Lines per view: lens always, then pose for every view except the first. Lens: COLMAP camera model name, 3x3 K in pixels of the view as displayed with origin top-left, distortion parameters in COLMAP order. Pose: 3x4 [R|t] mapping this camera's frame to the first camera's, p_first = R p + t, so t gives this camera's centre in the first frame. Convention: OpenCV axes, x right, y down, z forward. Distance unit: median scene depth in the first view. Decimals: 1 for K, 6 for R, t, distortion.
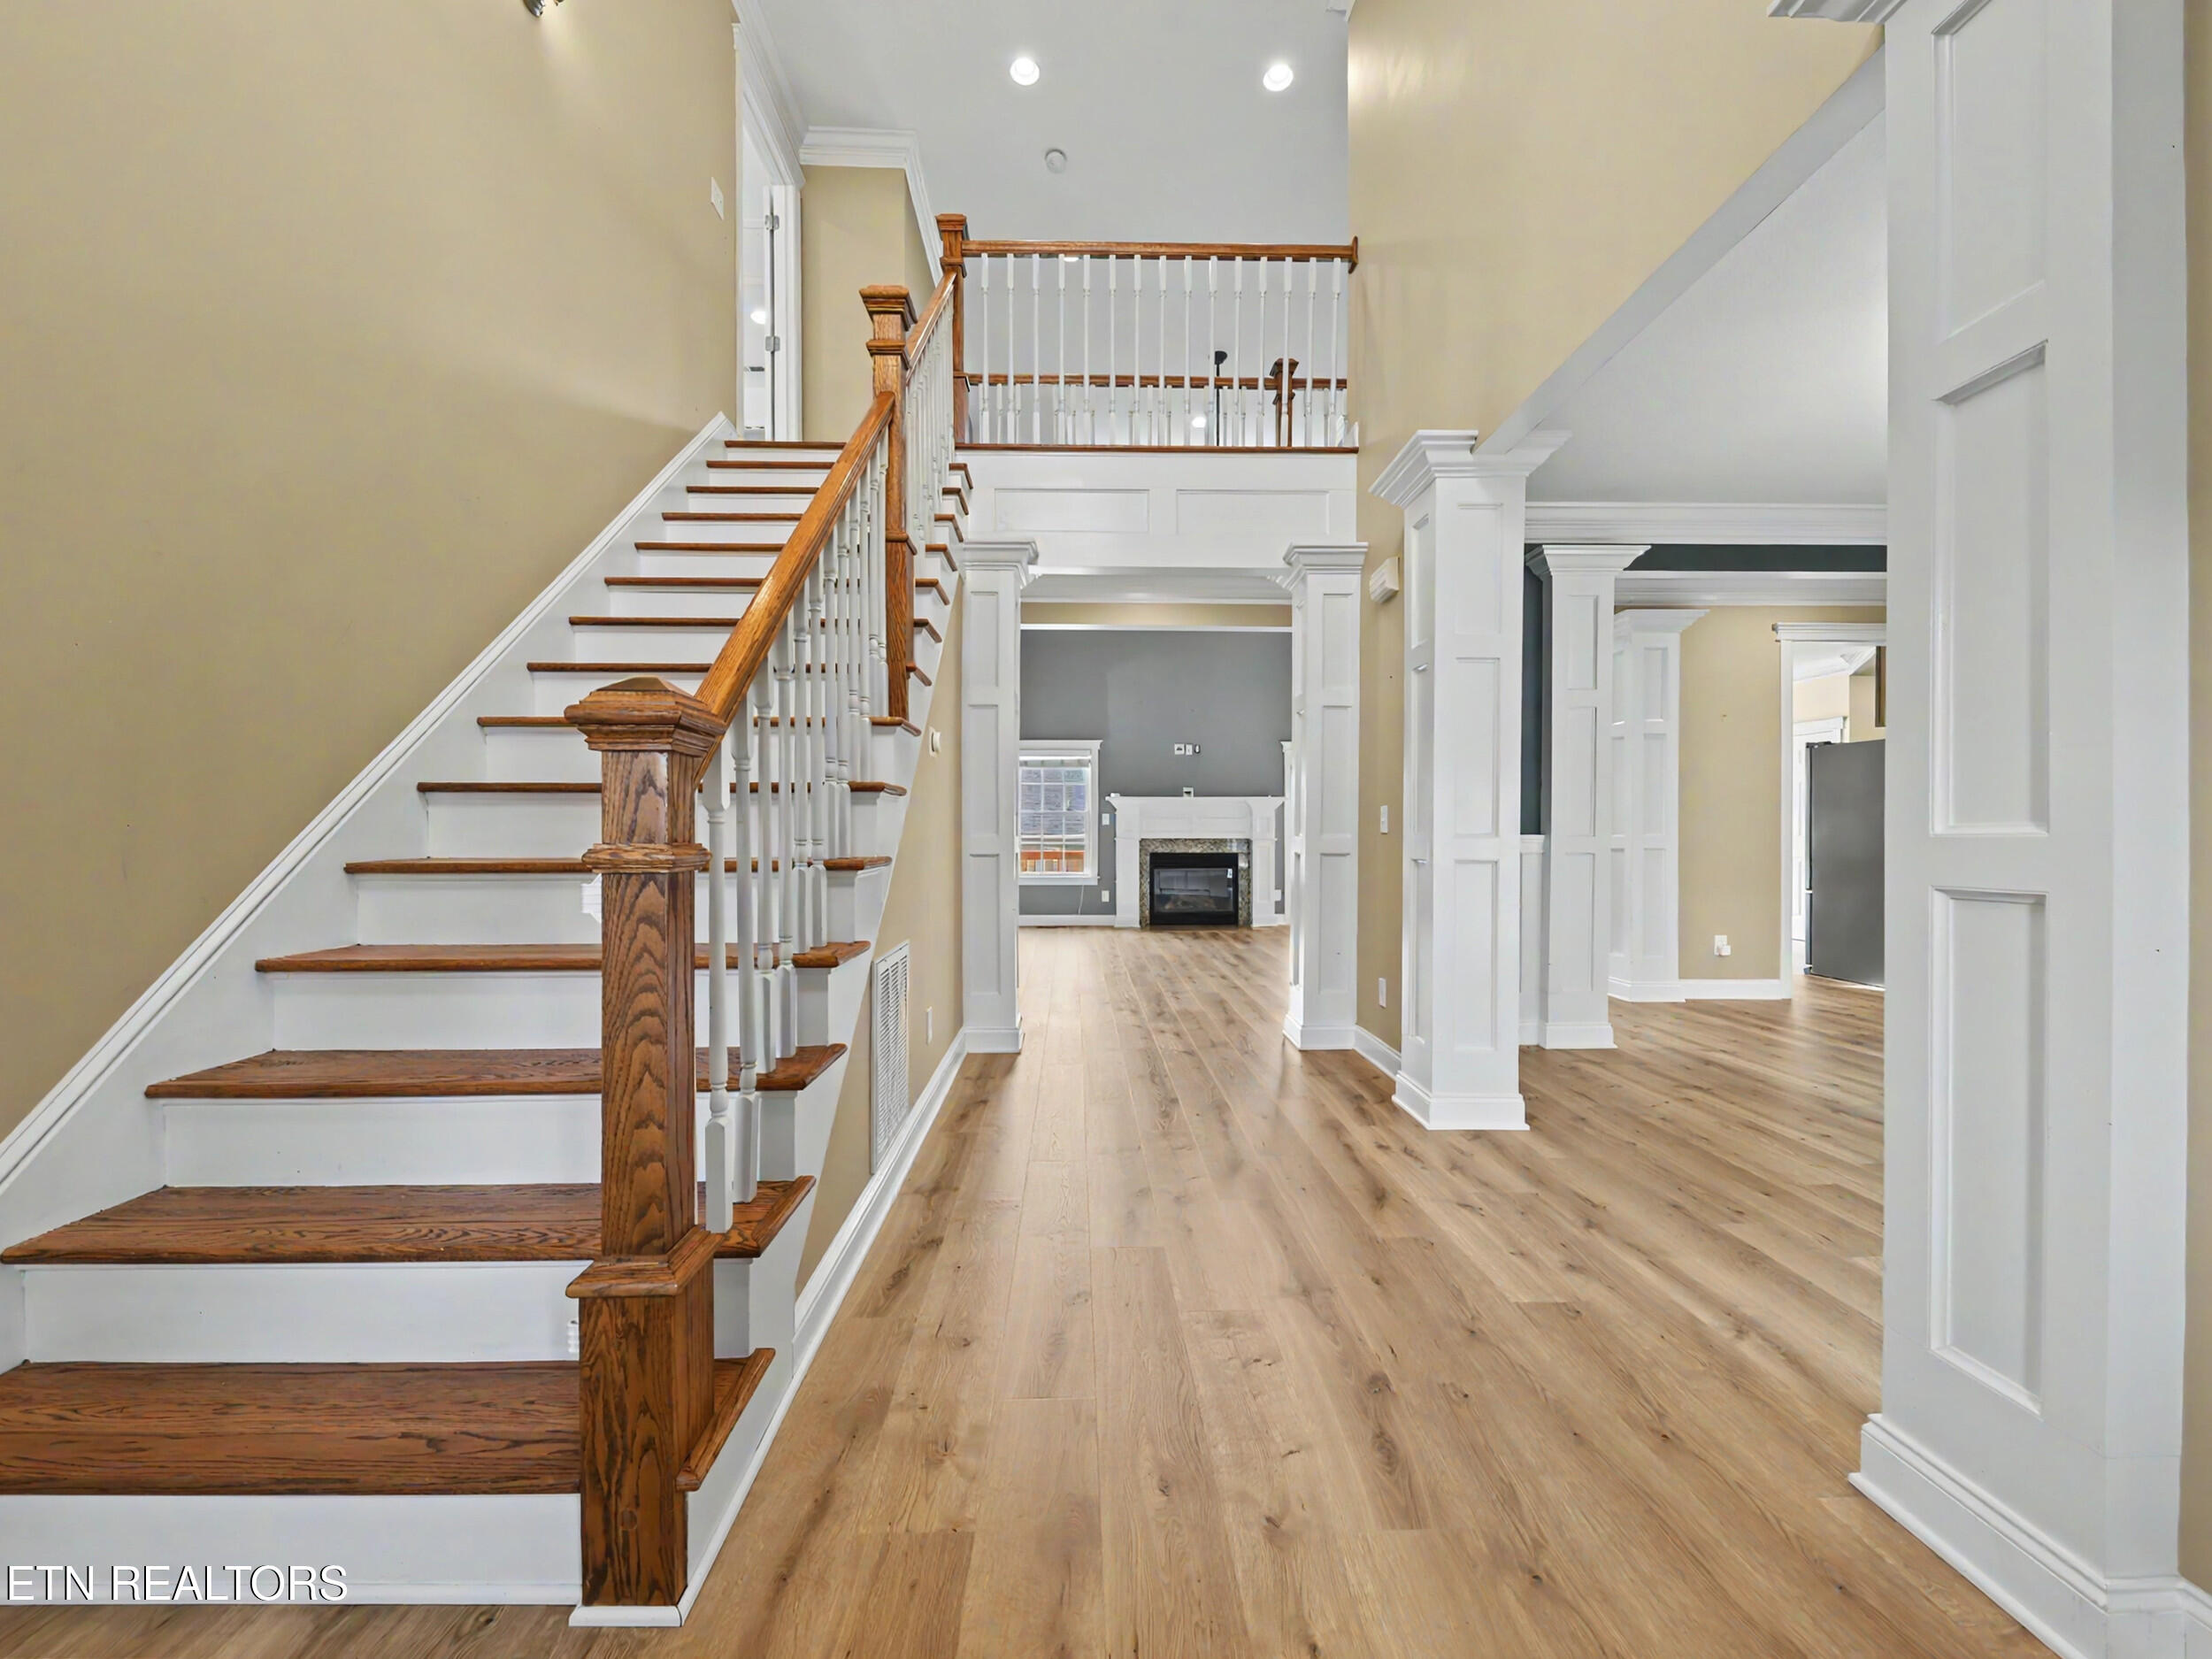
lens RADIAL K [[869.3, 0, 1105.4], [0, 869.3, 837.0], [0, 0, 1]] dist [0.010467, -0.005682]
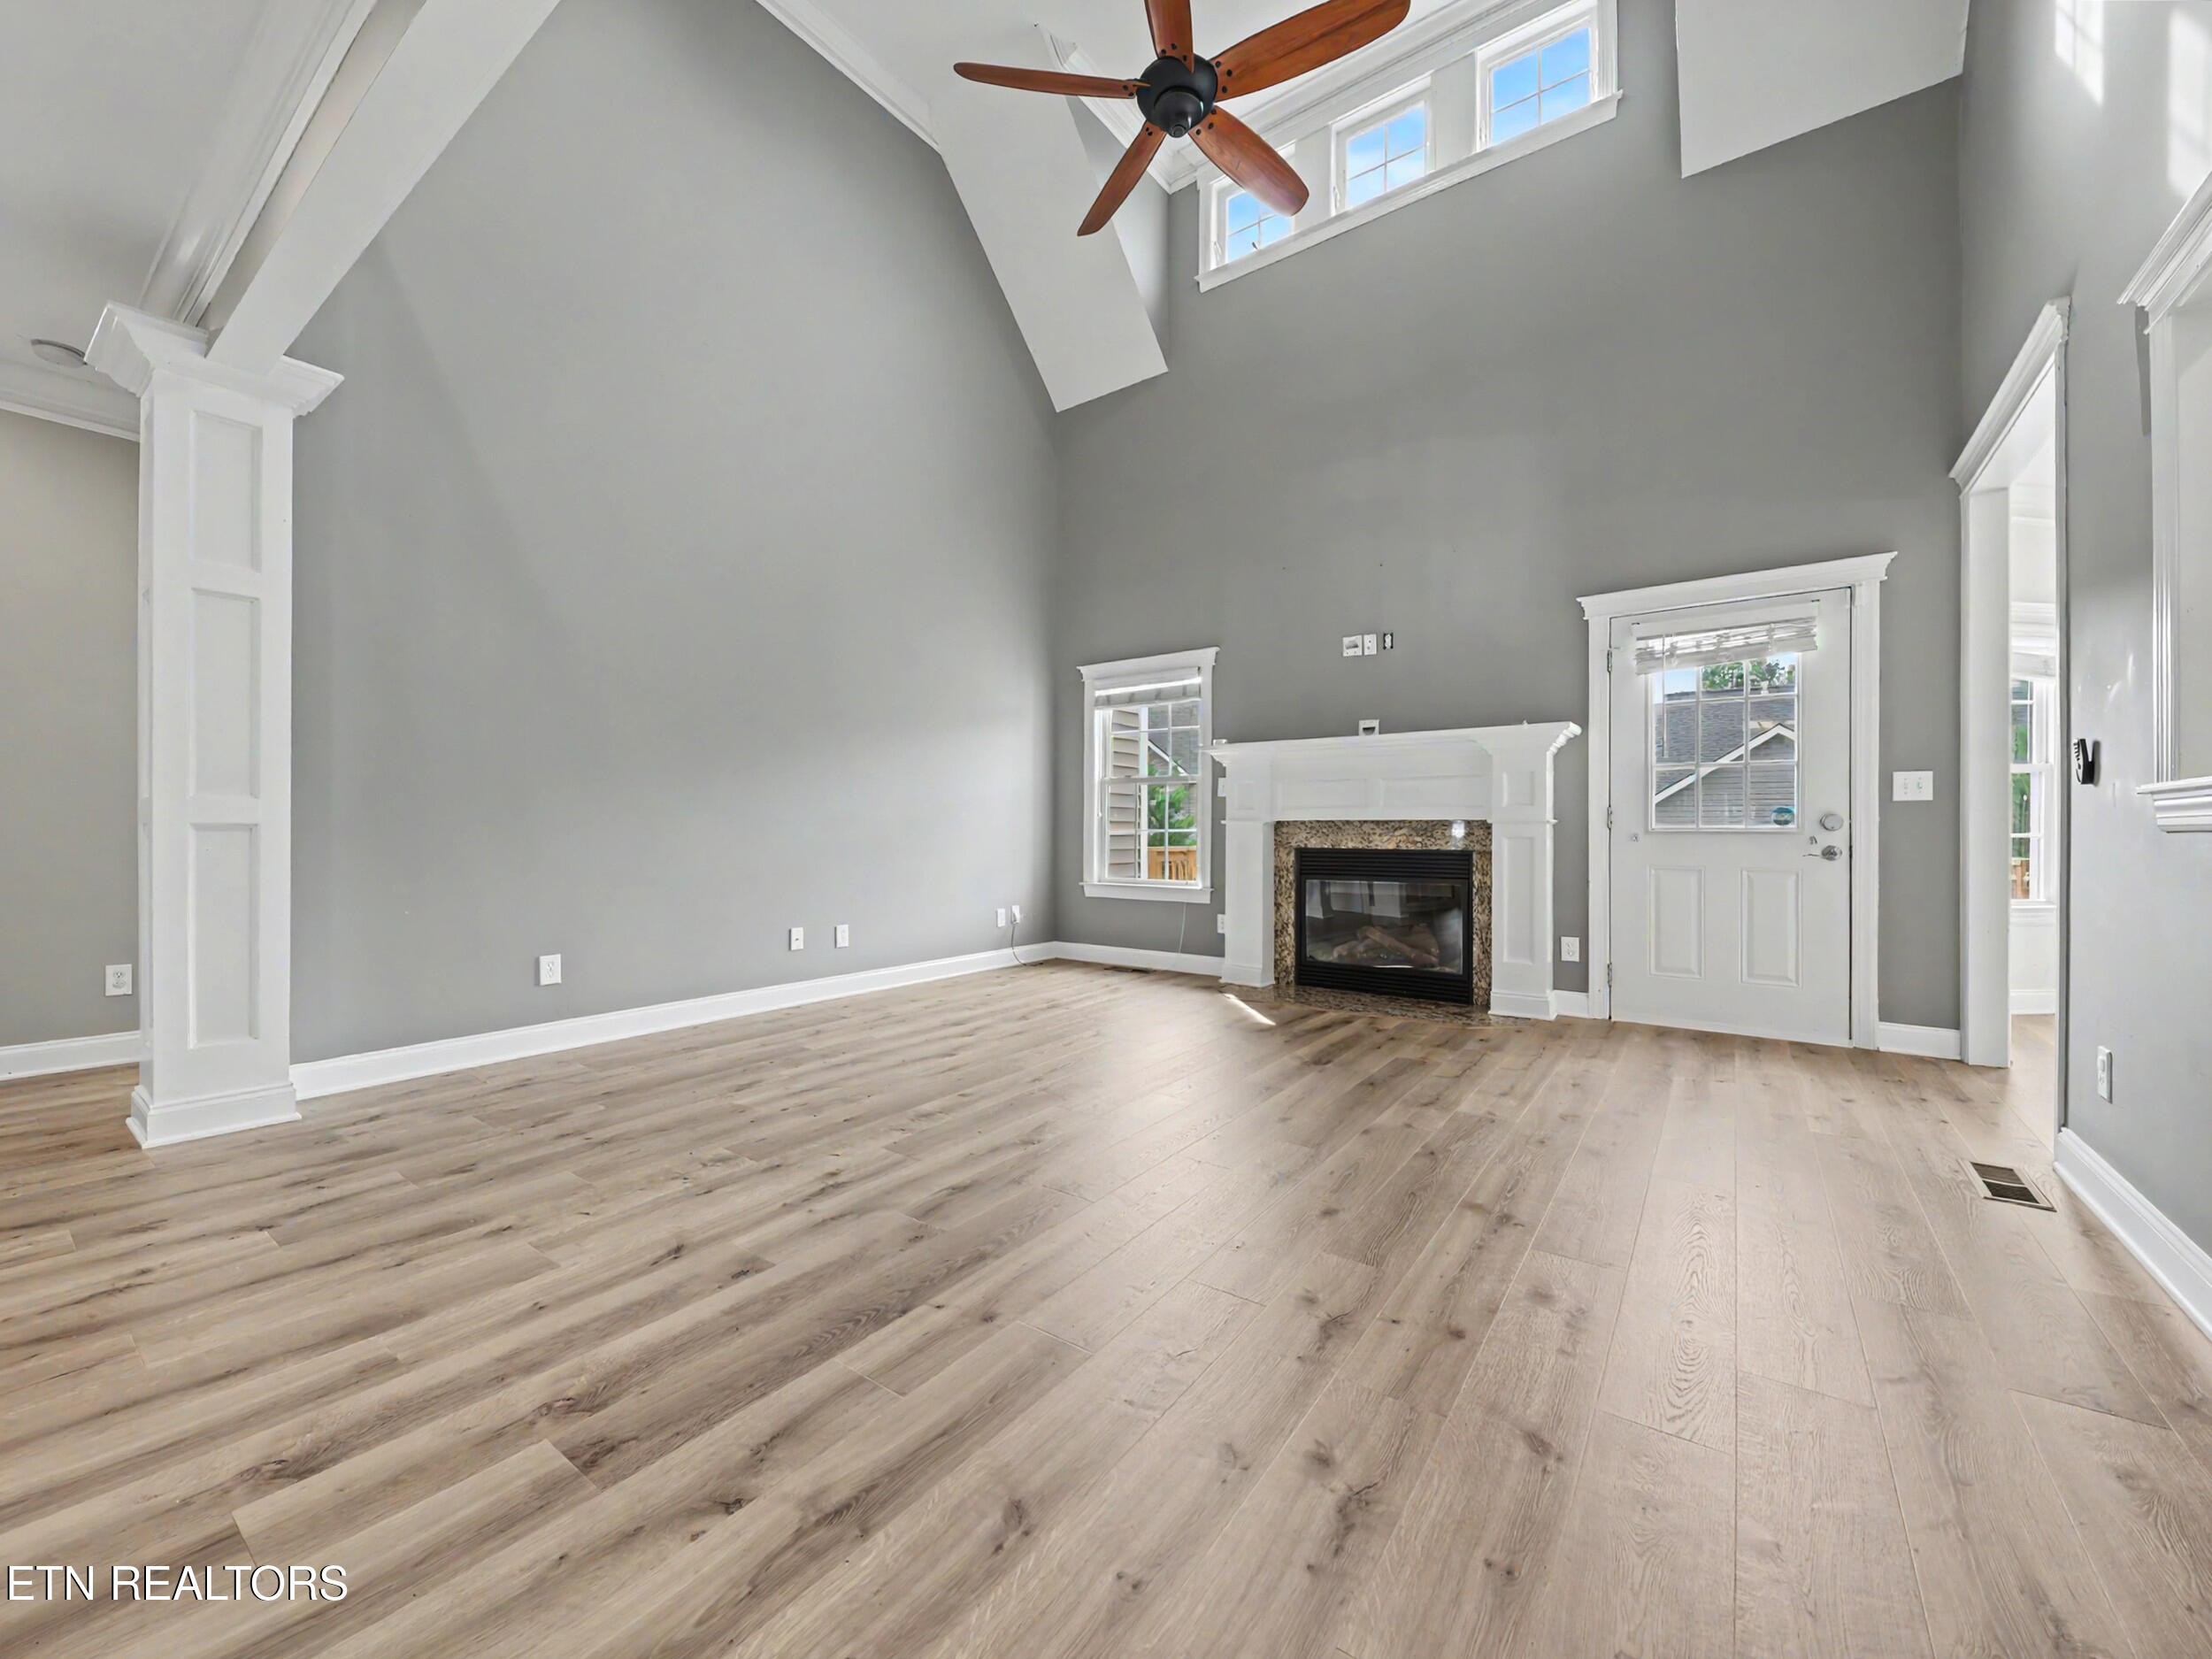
lens RADIAL K [[869.3, 0, 1098.4], [0, 869.3, 826.4], [0, 0, 1]] dist [0.010467, -0.005682]
pose [[0.783325, -0.002071, -0.621609, 0.288846], [-0.002884, 0.999972, -0.006965, 0.009410], [0.621606, 0.007249, 0.783297, 0.511235]]
